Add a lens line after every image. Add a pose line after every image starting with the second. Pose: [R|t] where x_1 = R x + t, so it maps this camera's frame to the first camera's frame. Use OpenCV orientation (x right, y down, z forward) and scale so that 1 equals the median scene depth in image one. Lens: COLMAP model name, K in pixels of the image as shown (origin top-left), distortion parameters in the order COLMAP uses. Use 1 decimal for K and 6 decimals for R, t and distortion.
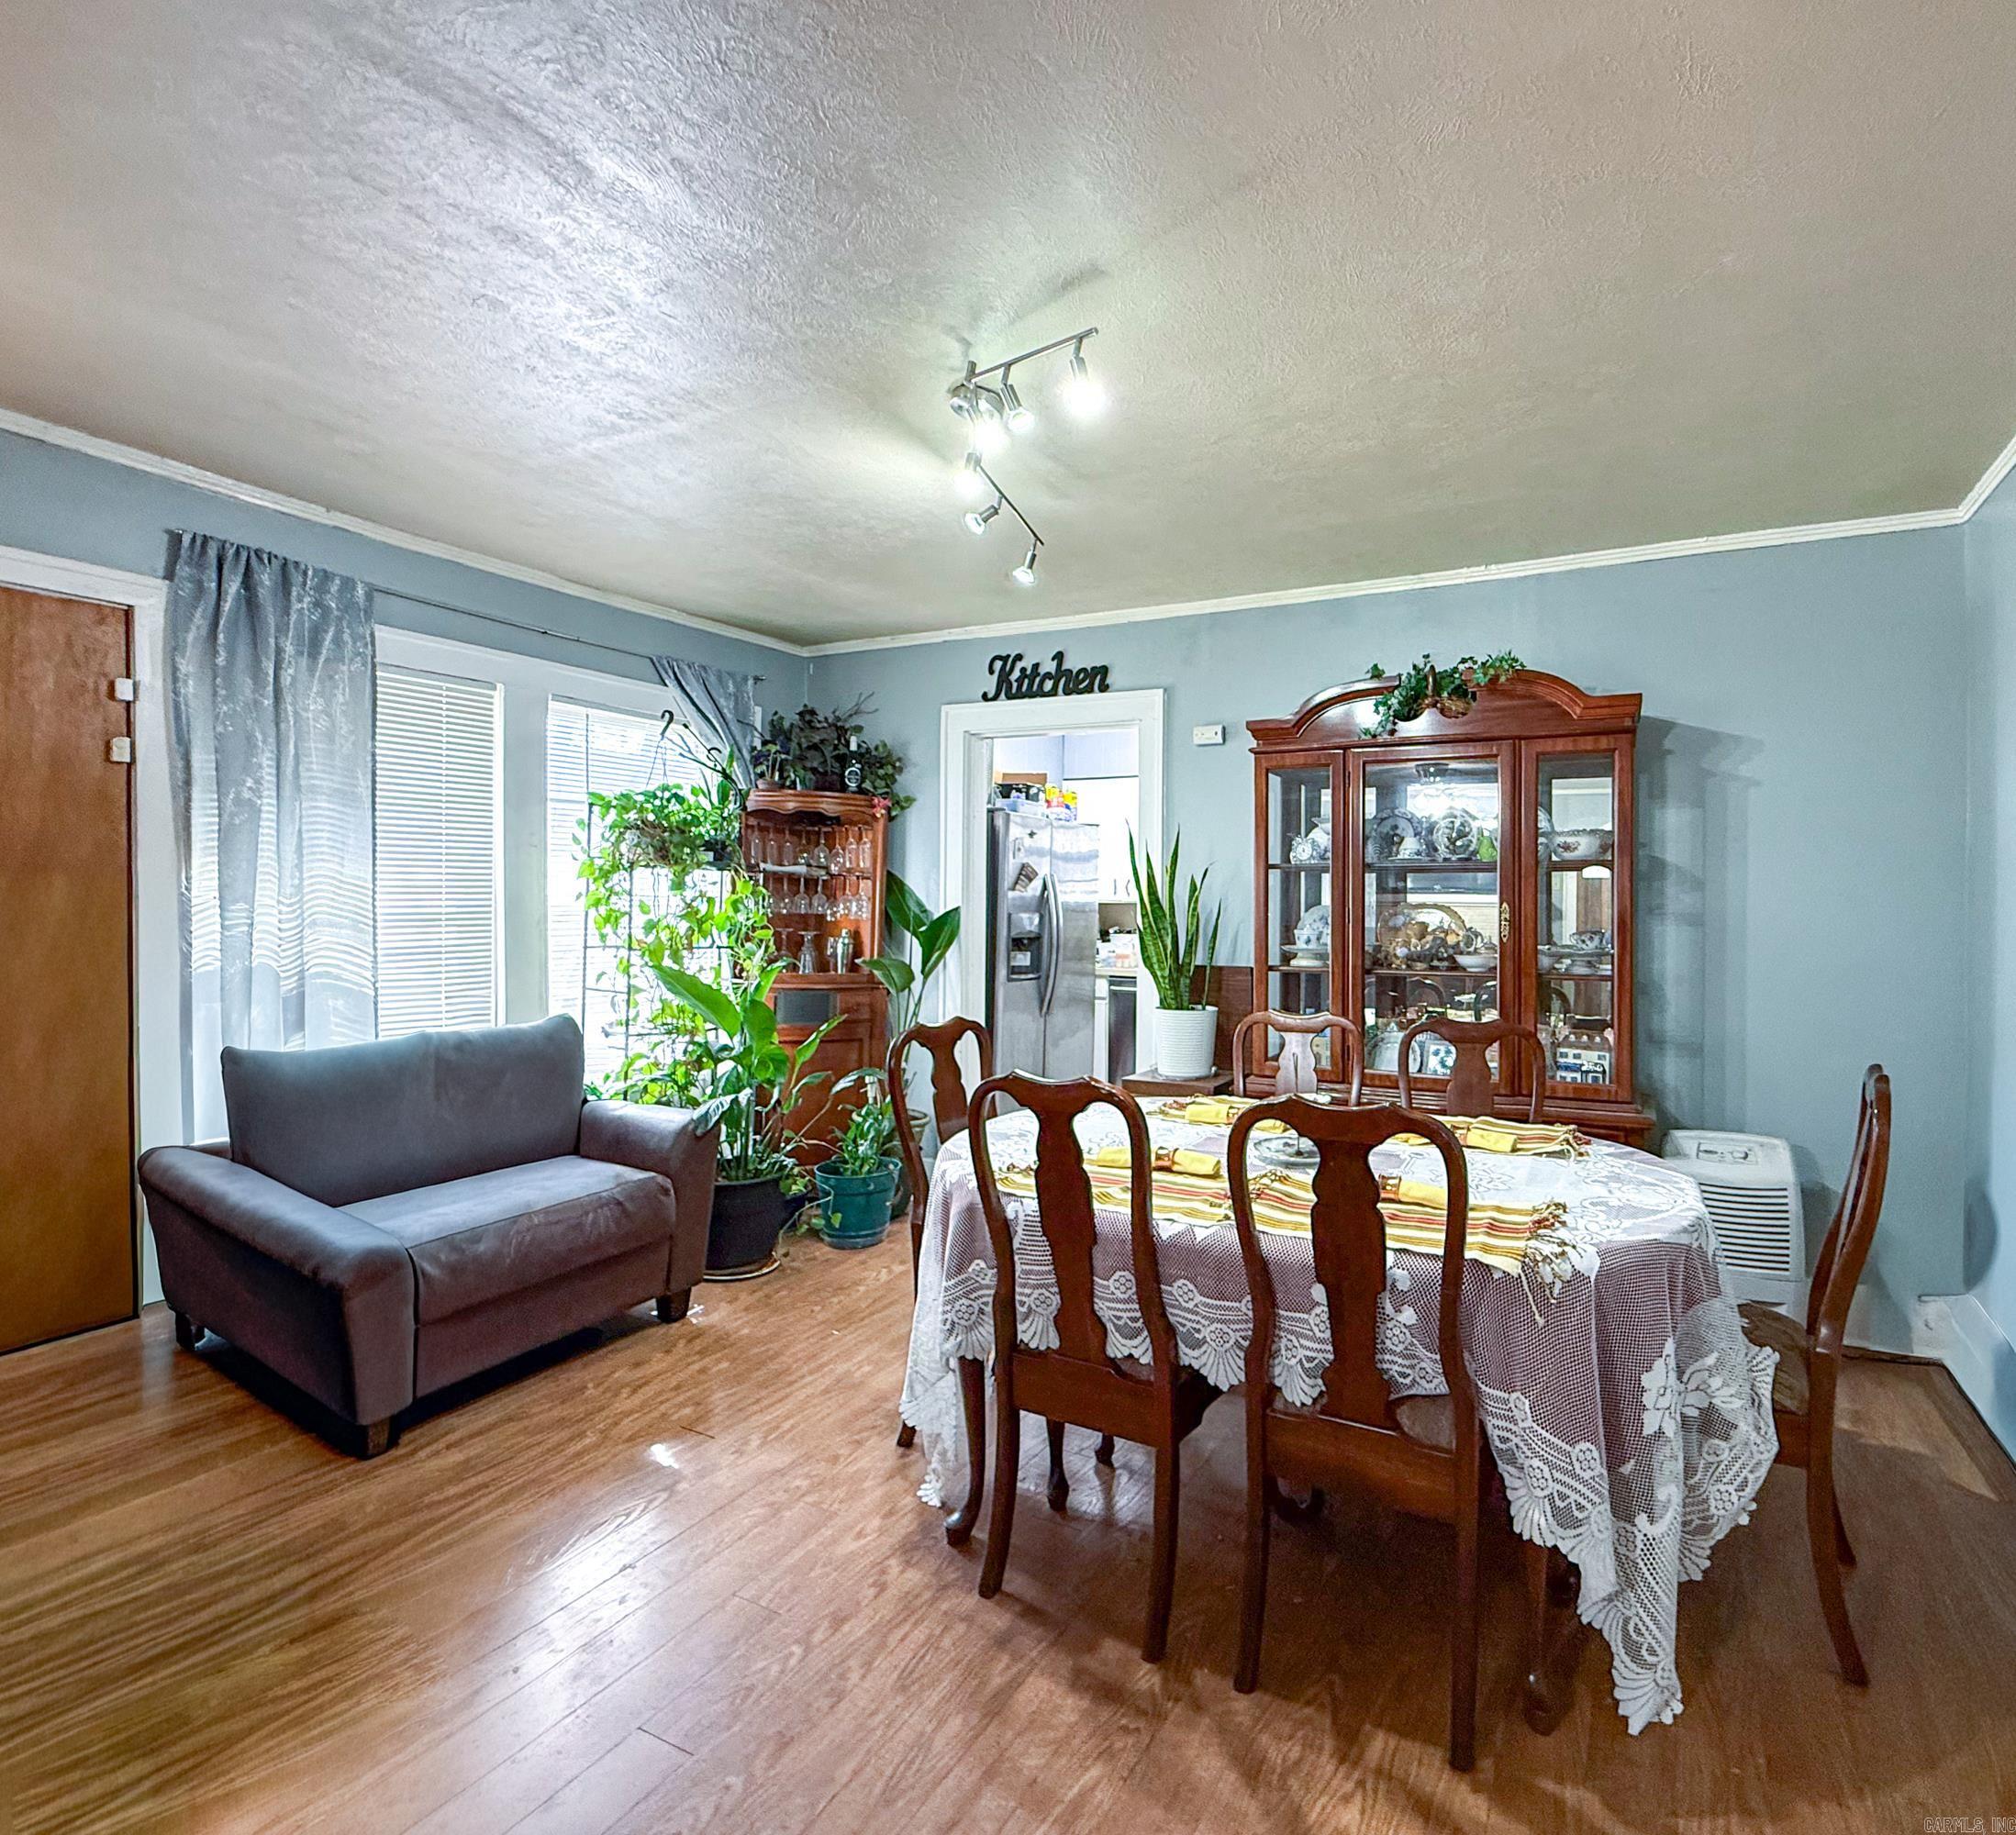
lens RADIAL K [[973.5, 0, 1245.1], [0, 973.5, 907.5], [0, 0, 1]] dist [-0.000409, -0.000200]
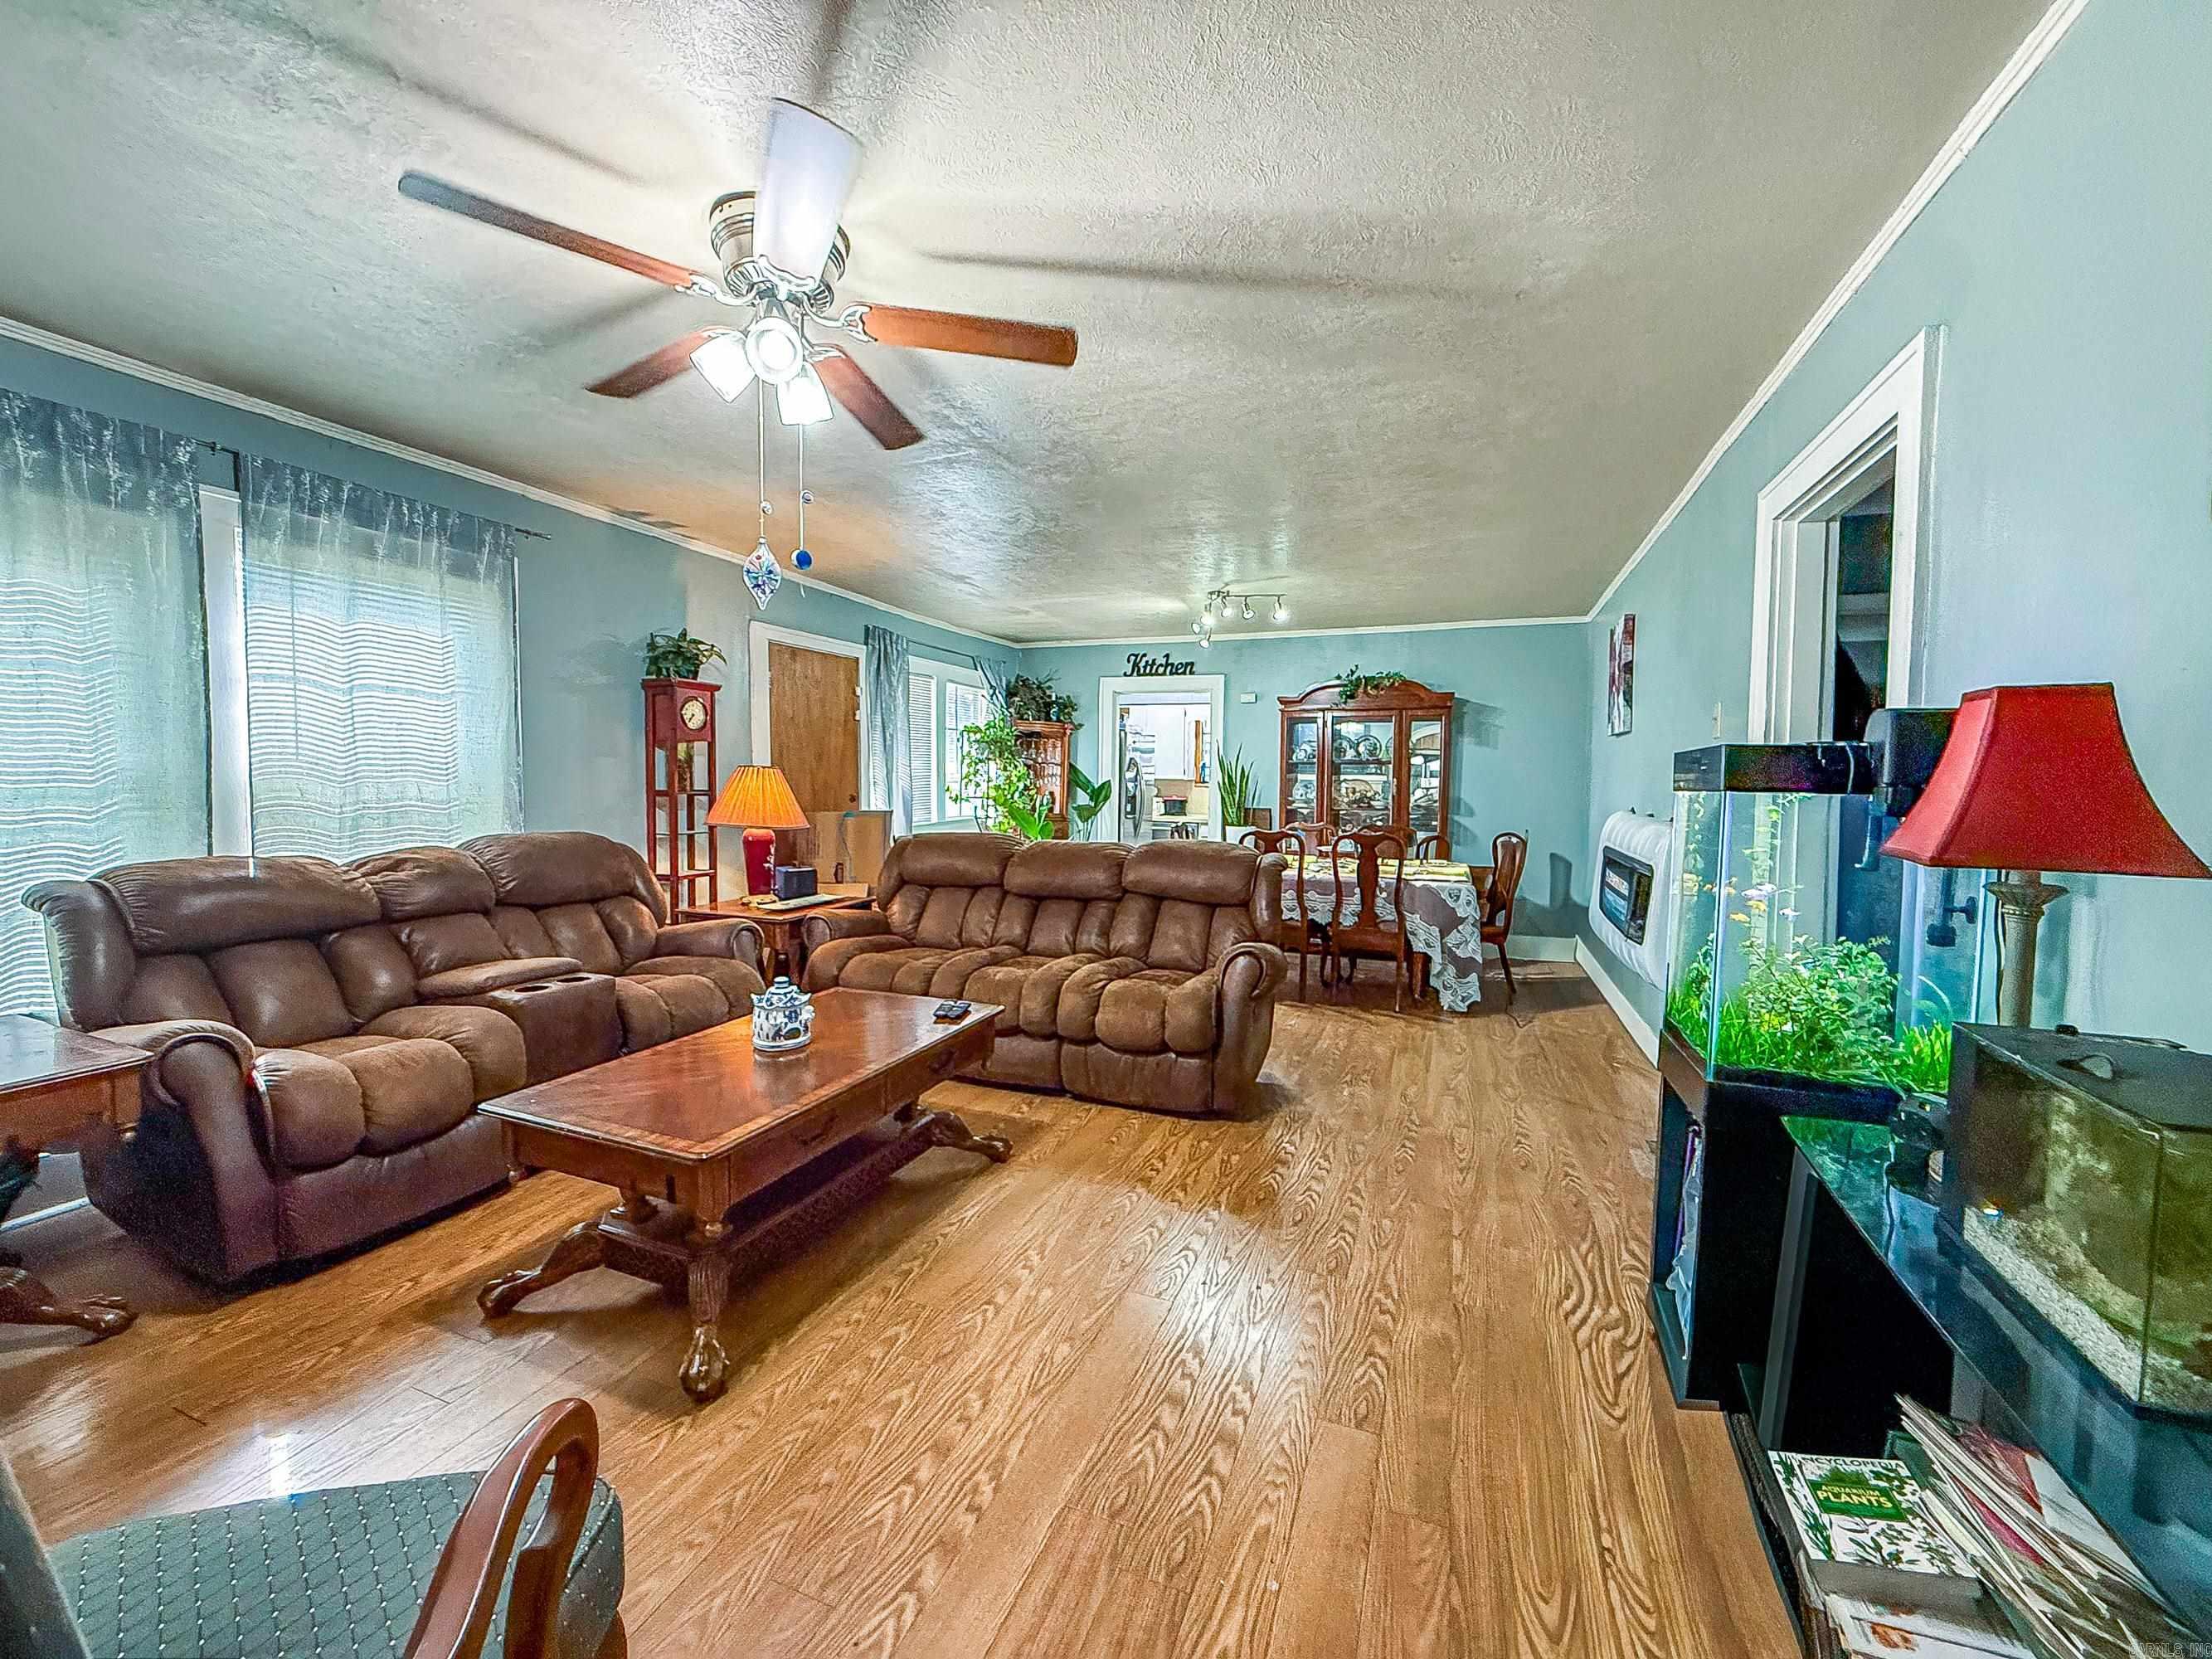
lens RADIAL K [[892.7, 0, 1098.5], [0, 892.7, 826.3], [0, 0, 1]] dist [0.002111, 0.000143]
pose [[0.999913, 0.004804, 0.012279, -0.399964], [-0.005360, 0.998943, 0.045661, 0.012618], [-0.012046, -0.045723, 0.998882, -0.973683]]
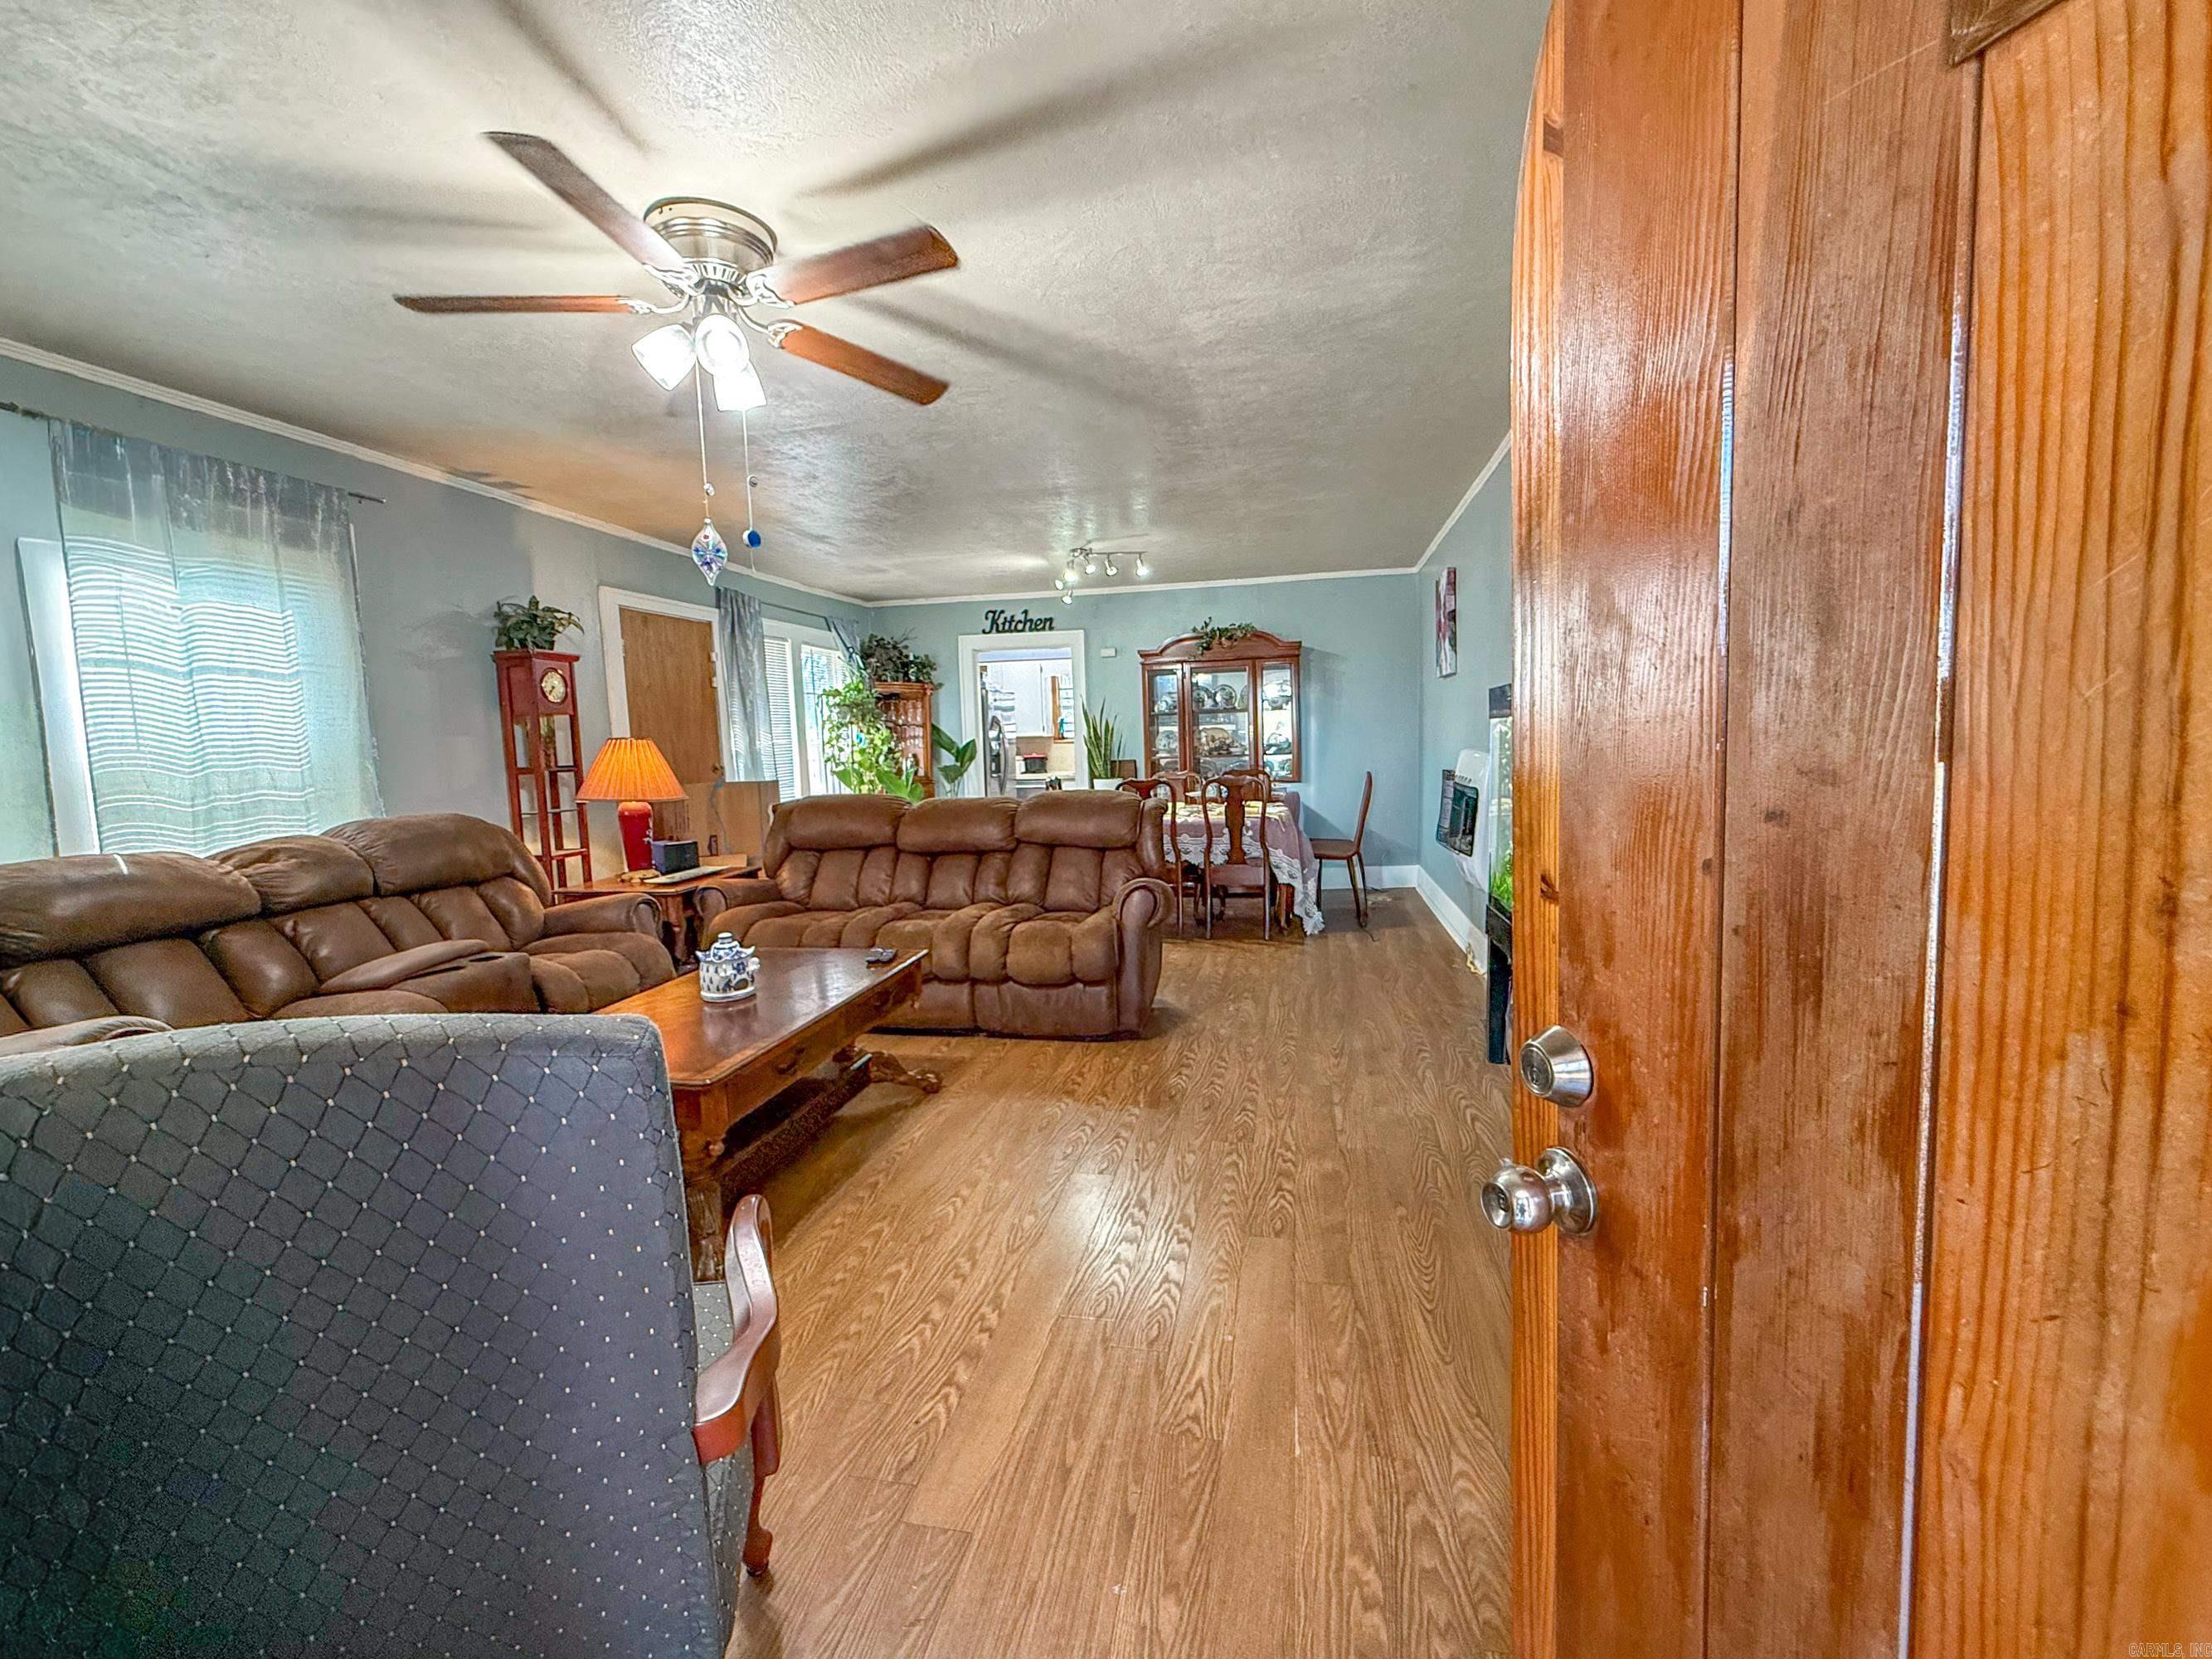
lens RADIAL K [[942.9, 0, 1095.9], [0, 942.9, 829.7], [0, 0, 1]] dist [0.003483, 0.000185]
pose [[0.982177, -0.055499, 0.179576, -0.477900], [0.039547, 0.995045, 0.091226, 0.020031], [-0.183749, -0.082499, 0.979505, -1.098962]]
